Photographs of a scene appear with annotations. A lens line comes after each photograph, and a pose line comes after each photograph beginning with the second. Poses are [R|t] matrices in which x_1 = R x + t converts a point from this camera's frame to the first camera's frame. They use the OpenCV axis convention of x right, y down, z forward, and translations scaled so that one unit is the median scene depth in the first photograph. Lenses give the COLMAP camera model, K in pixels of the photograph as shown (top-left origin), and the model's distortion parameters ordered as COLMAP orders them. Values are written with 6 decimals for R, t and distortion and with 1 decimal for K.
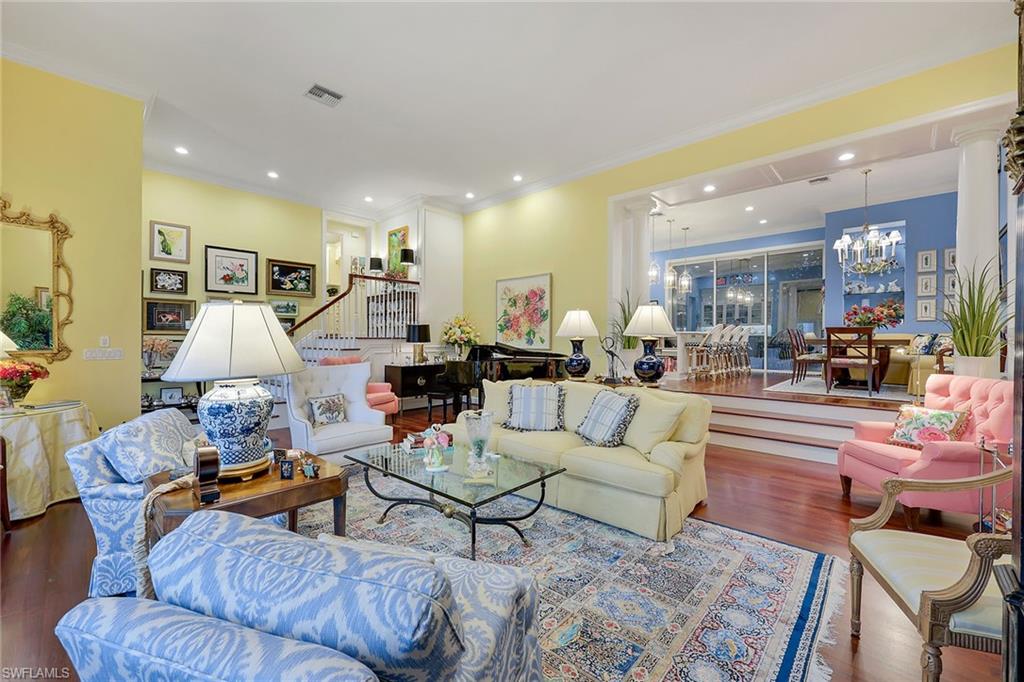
lens RADIAL K [[416.0, 0, 509.4], [0, 416.0, 341.4], [0, 0, 1]] dist [-0.001367, 0.000676]
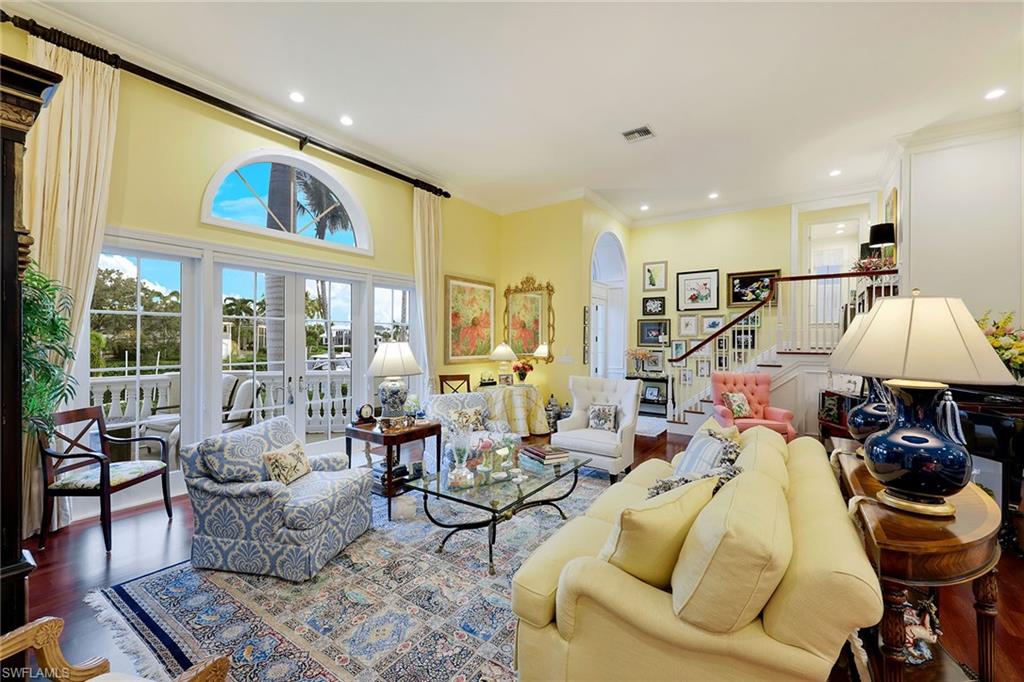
lens RADIAL K [[416.0, 0, 512.1], [0, 416.0, 341.1], [0, 0, 1]] dist [-0.001367, 0.000676]
pose [[0.143493, 0.000476, -0.989651, 0.387767], [-0.009305, 0.999956, -0.000868, -0.025394], [0.989608, 0.009333, 0.143491, 0.333427]]
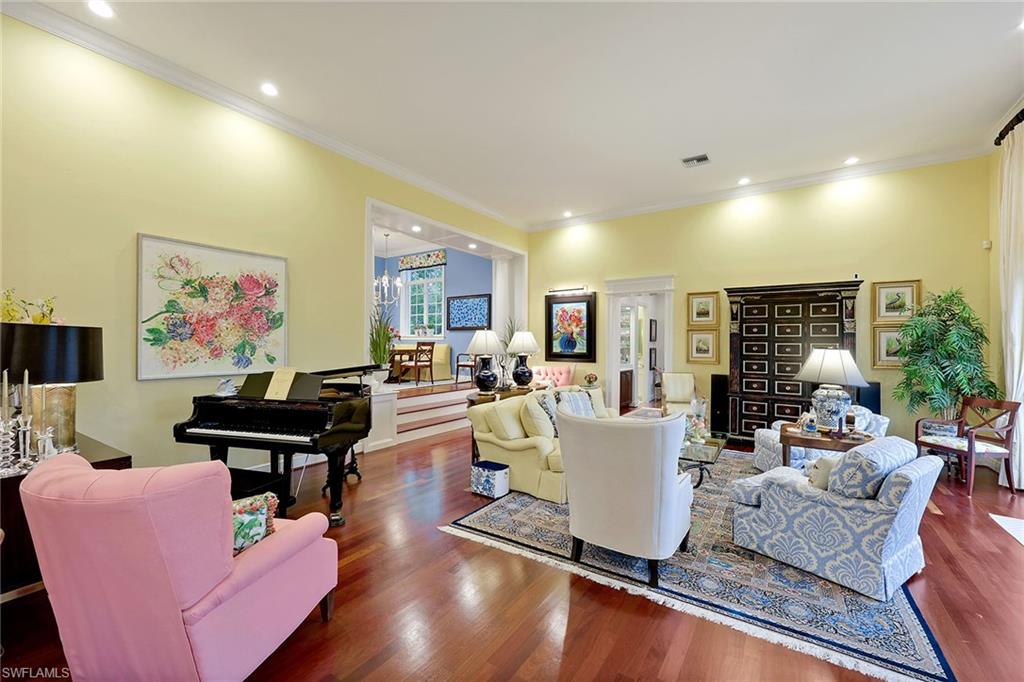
lens RADIAL K [[416.0, 0, 508.6], [0, 416.0, 342.0], [0, 0, 1]] dist [-0.001367, 0.000676]
pose [[-0.145337, -0.001843, 0.989380, -0.610960], [-0.003148, 0.999994, 0.001400, -0.030431], [-0.989377, -0.002911, -0.145342, 0.730304]]
